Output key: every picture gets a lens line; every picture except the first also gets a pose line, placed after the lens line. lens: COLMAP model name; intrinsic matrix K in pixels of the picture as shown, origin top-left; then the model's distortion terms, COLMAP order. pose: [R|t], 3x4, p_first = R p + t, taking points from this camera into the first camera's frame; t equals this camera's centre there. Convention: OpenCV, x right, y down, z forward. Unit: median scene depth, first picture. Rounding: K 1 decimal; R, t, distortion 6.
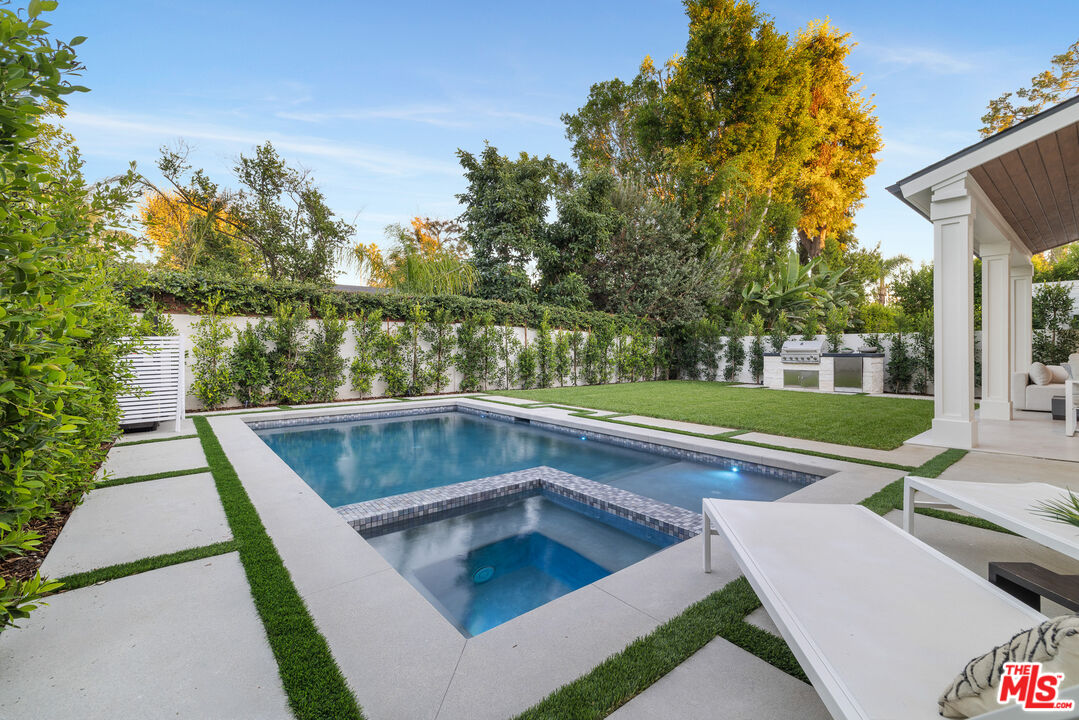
lens RADIAL K [[454.3, 0, 521.8], [0, 454.3, 347.2], [0, 0, 1]] dist [0.001630, 0.000065]
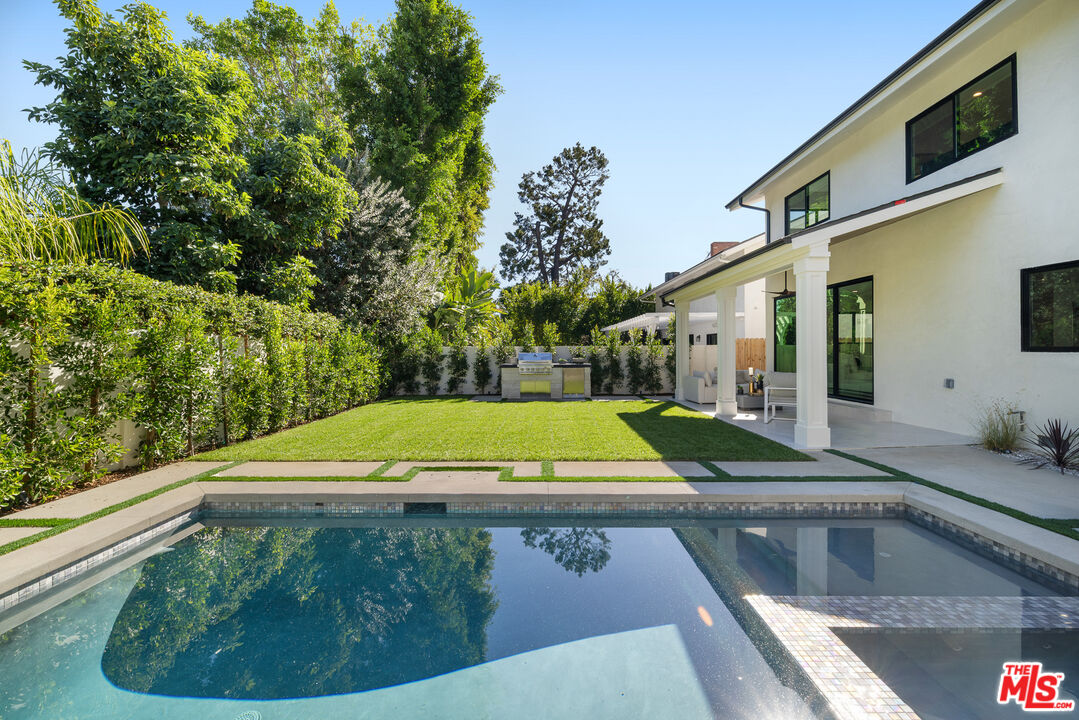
lens RADIAL K [[460.2, 0, 538.2], [0, 460.2, 351.2], [0, 0, 1]] dist [-0.000179, -0.000034]
pose [[0.629262, -0.009934, 0.777130, -0.234090], [0.004241, 0.999947, 0.009349, -0.029469], [-0.777182, -0.002587, 0.629271, 0.319680]]
